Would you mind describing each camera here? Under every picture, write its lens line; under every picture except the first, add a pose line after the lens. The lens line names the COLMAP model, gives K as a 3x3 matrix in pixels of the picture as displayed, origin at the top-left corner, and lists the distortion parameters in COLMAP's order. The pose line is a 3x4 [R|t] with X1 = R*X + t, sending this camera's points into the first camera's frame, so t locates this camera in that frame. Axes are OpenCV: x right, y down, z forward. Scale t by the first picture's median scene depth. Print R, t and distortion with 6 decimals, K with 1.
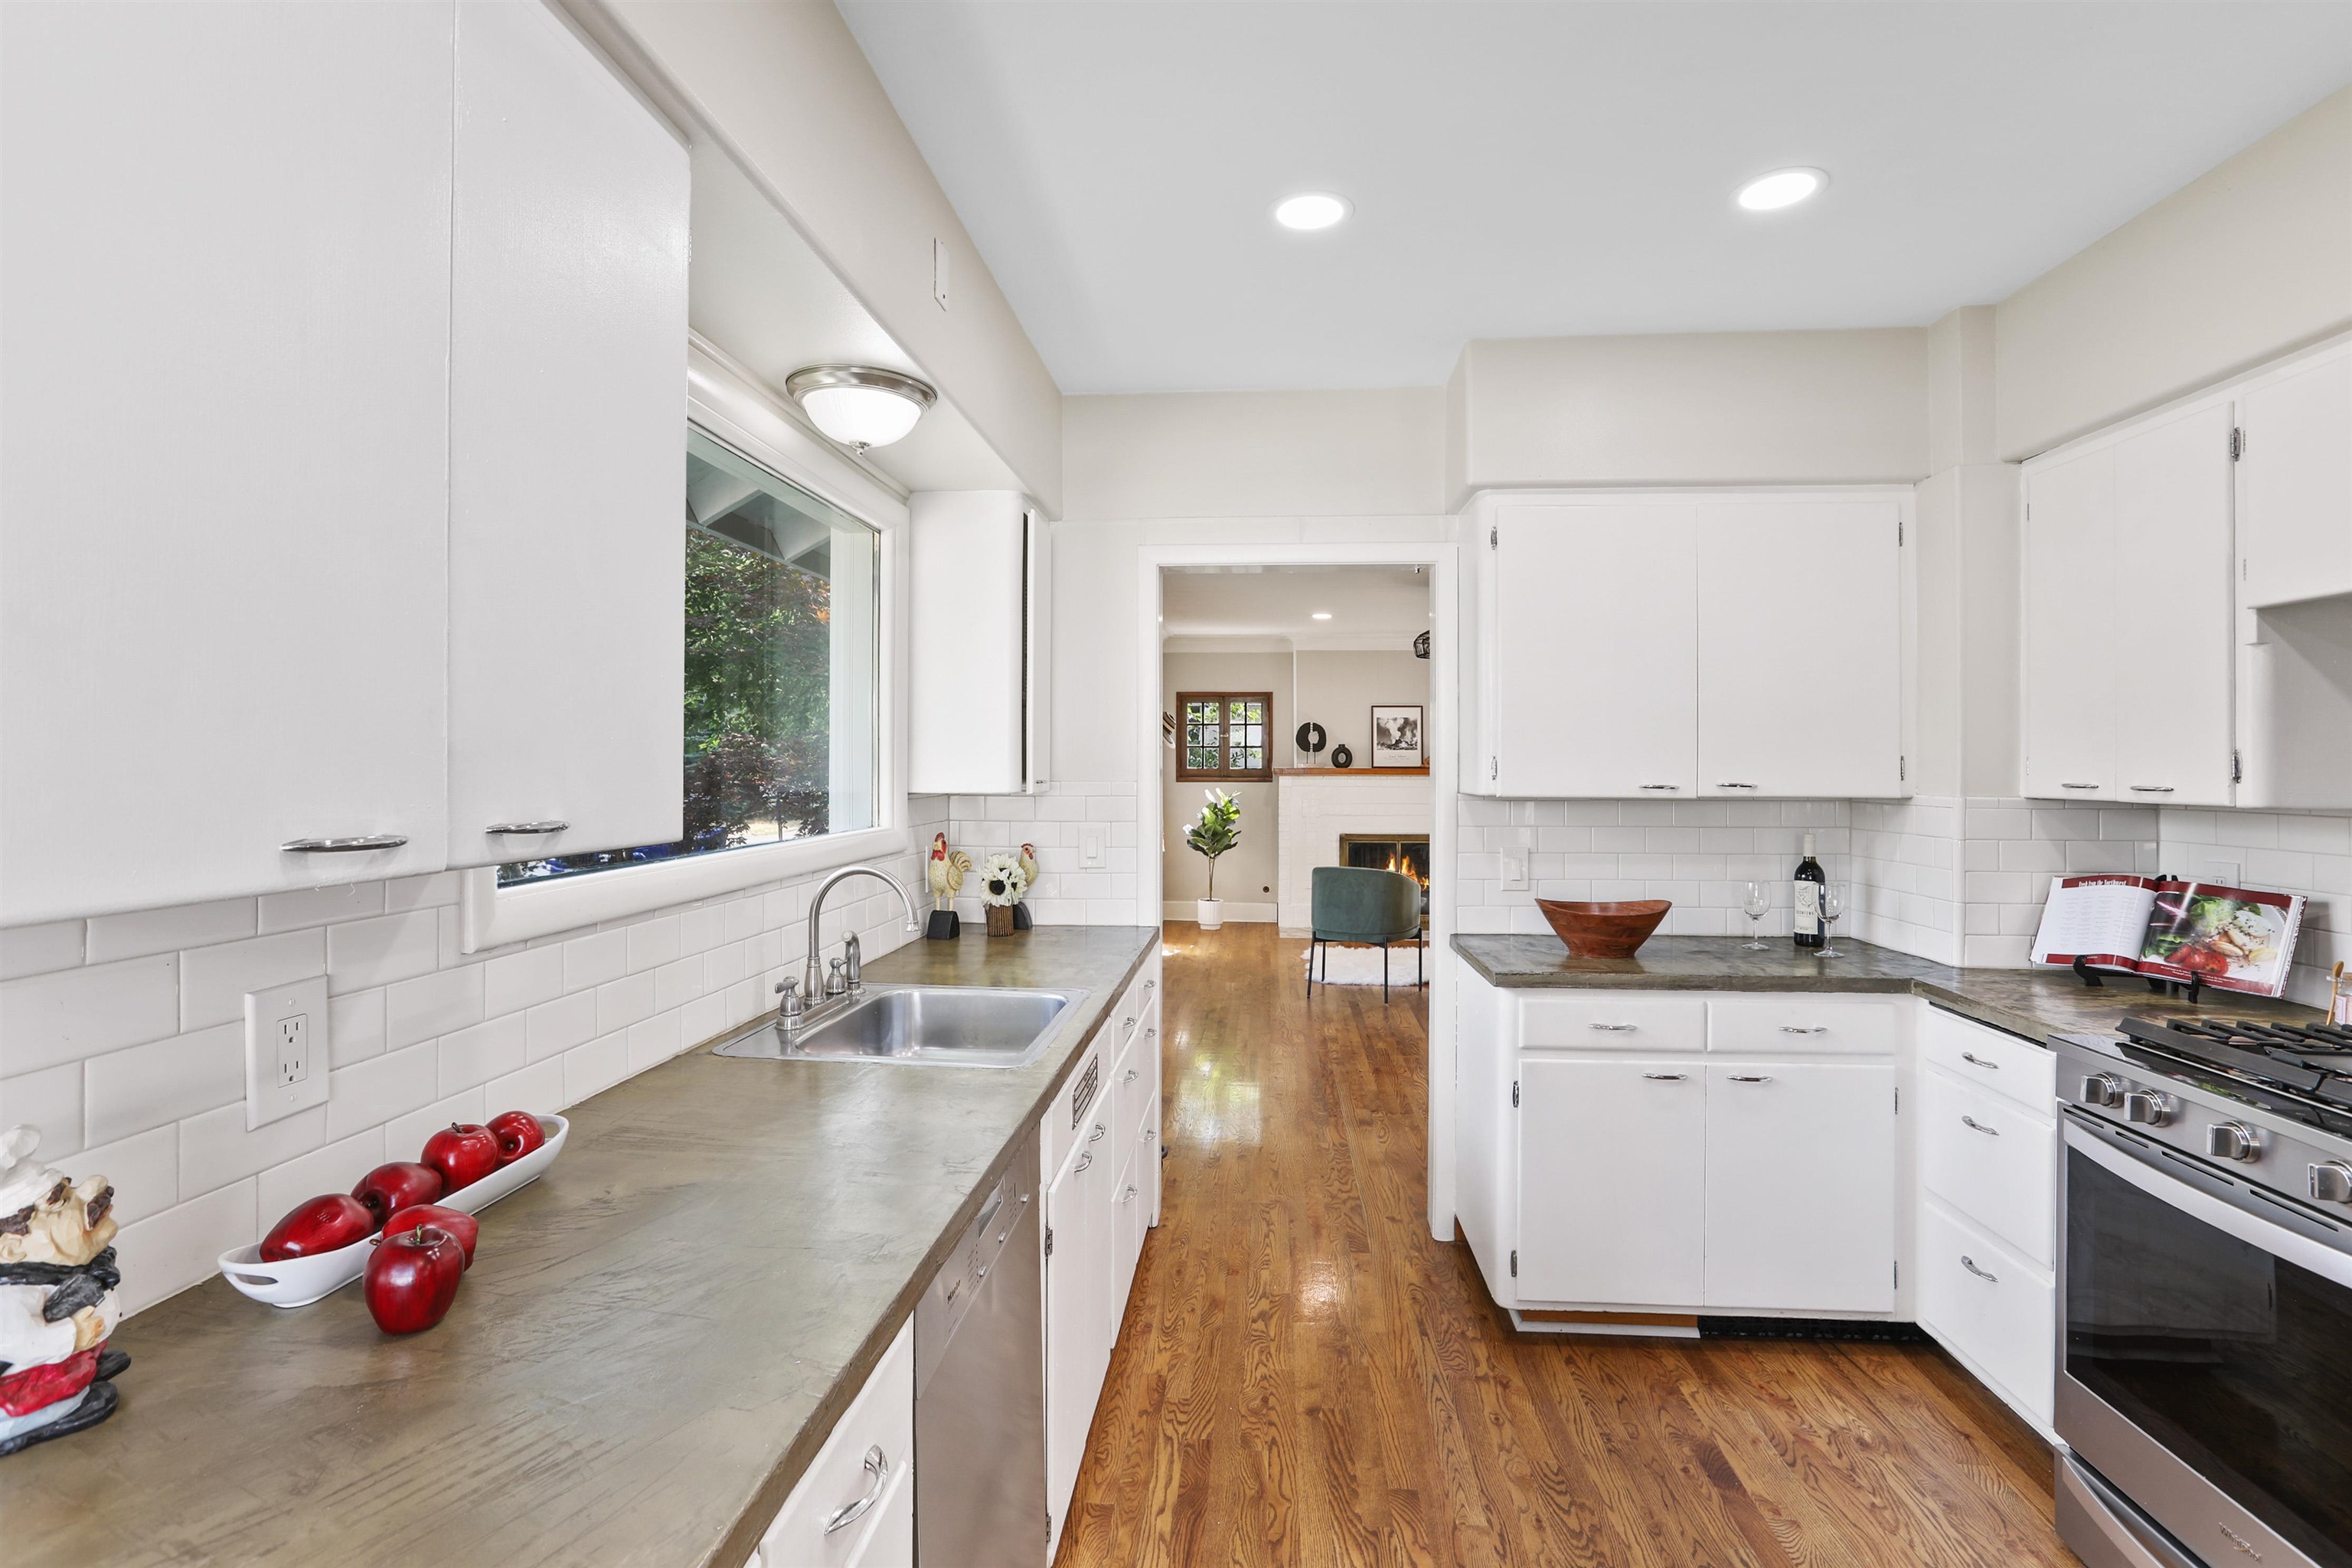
lens RADIAL K [[1096.3, 0, 1176.7], [0, 1096.3, 765.4], [0, 0, 1]] dist [-0.025720, 0.013661]
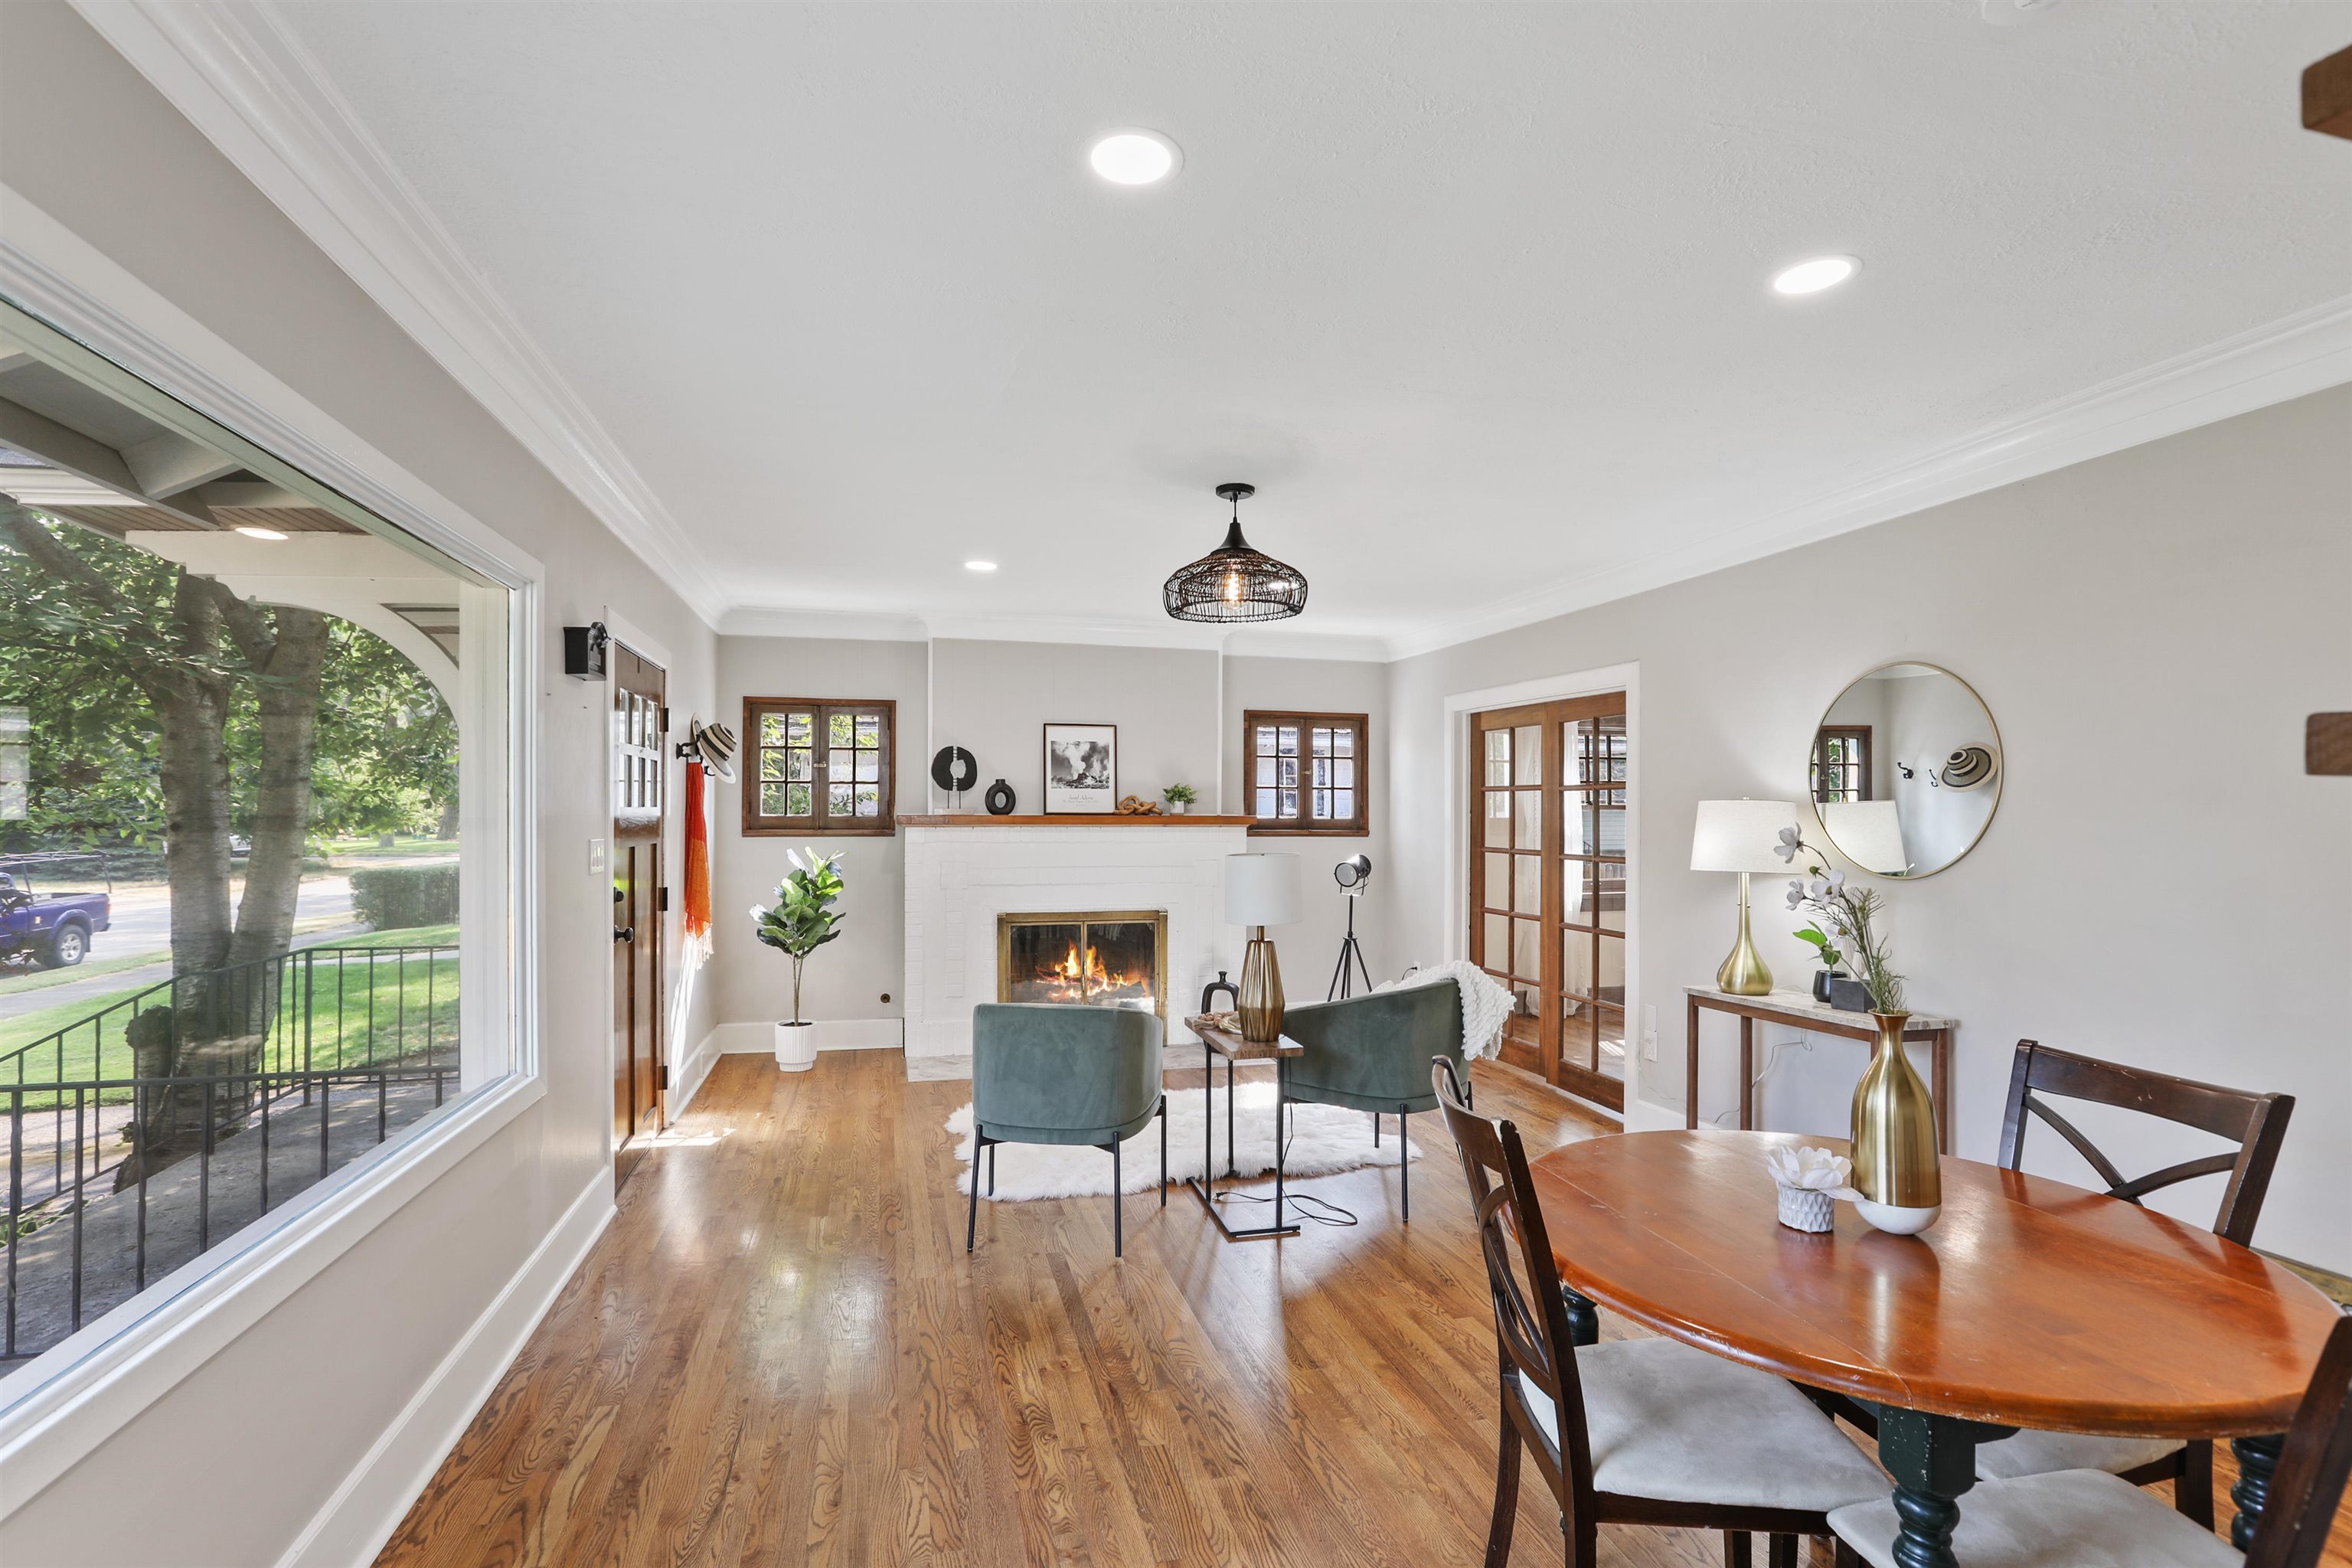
lens RADIAL K [[1096.3, 0, 1128.2], [0, 1096.3, 808.5], [0, 0, 1]] dist [-0.025720, 0.013661]
pose [[0.955218, 0.001439, 0.295899, 0.026739], [-0.000325, 0.999993, -0.003814, 0.000990], [-0.295903, 0.003547, 0.955211, 0.334829]]
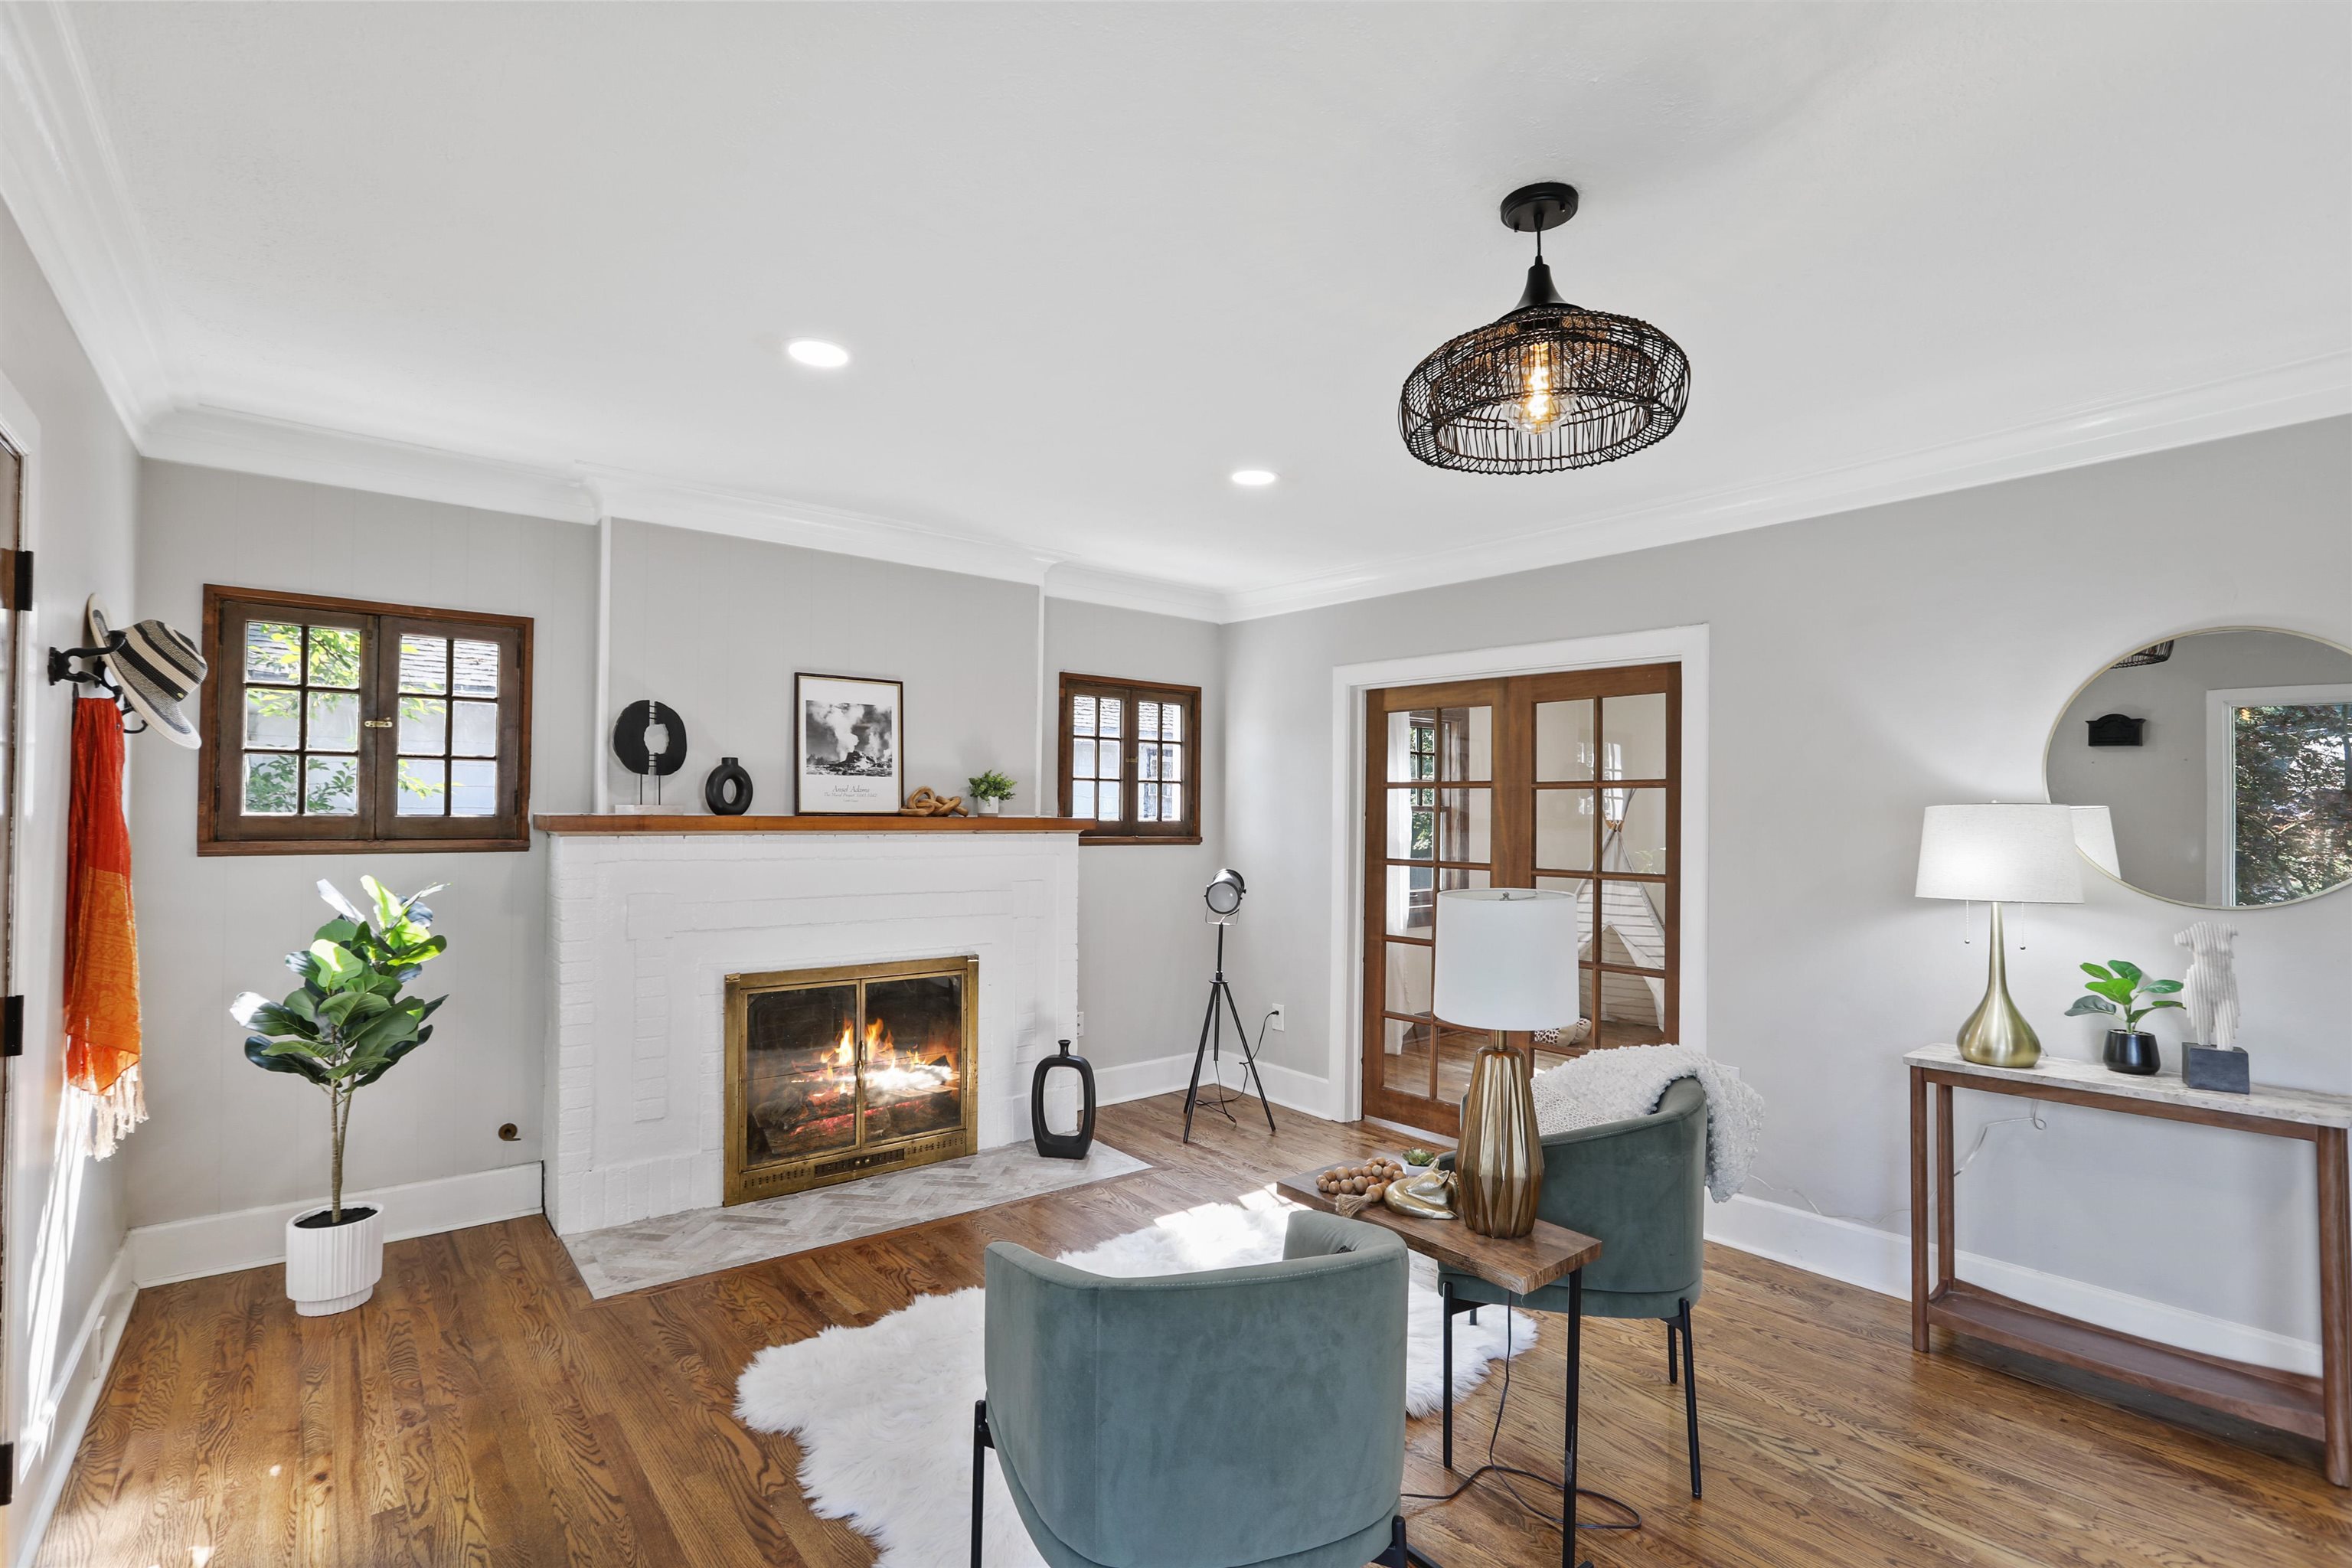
lens RADIAL K [[1096.3, 0, 1168.5], [0, 1096.3, 799.6], [0, 0, 1]] dist [-0.025720, 0.013661]
pose [[0.733770, 0.011920, 0.679293, -0.007804], [-0.006577, 0.999924, -0.010443, -0.000369], [-0.679366, 0.003195, 0.733793, 0.581596]]
